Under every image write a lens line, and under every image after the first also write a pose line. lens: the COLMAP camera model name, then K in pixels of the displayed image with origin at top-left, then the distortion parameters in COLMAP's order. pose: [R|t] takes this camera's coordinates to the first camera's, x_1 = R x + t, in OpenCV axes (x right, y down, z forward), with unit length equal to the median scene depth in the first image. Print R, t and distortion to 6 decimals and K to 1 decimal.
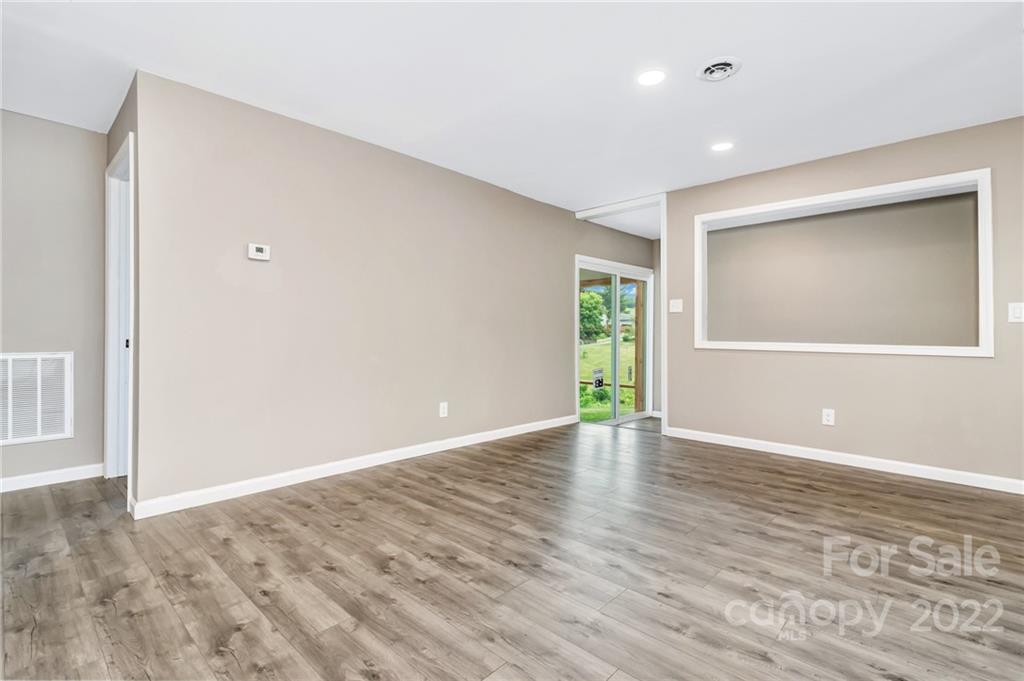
lens RADIAL K [[479.3, 0, 506.7], [0, 479.3, 336.9], [0, 0, 1]] dist [0.000910, -0.000273]
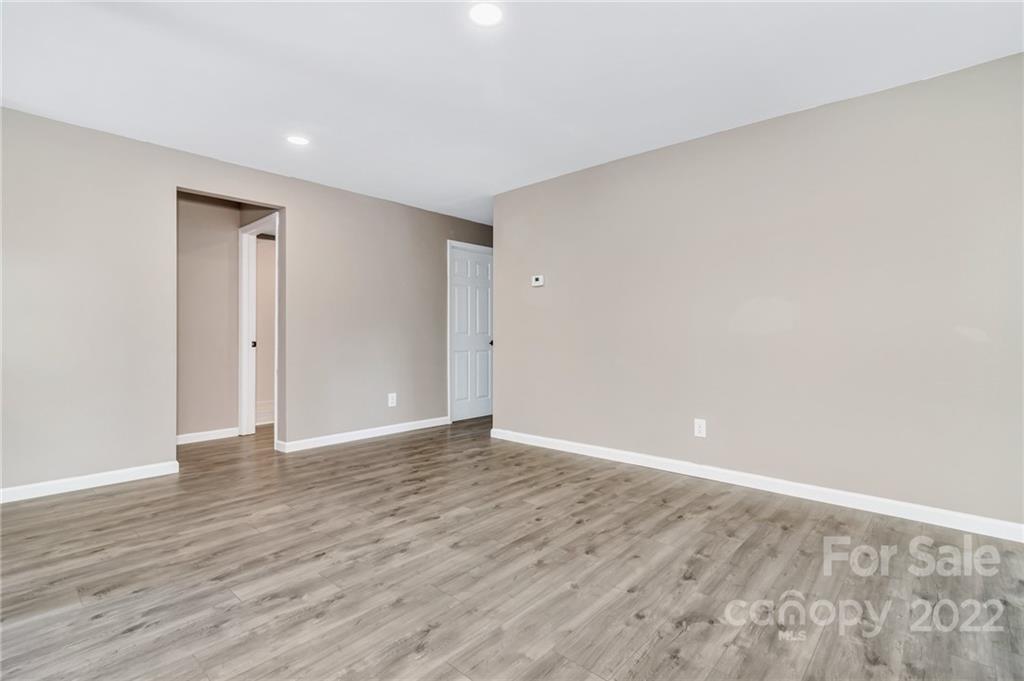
lens RADIAL K [[478.0, 0, 506.6], [0, 478.0, 331.4], [0, 0, 1]] dist [0.001131, 0.000413]
pose [[0.022536, -0.012346, -0.999670, 1.020995], [-0.006454, 0.999901, -0.012495, -0.004964], [0.999725, 0.006734, 0.022454, 0.951666]]
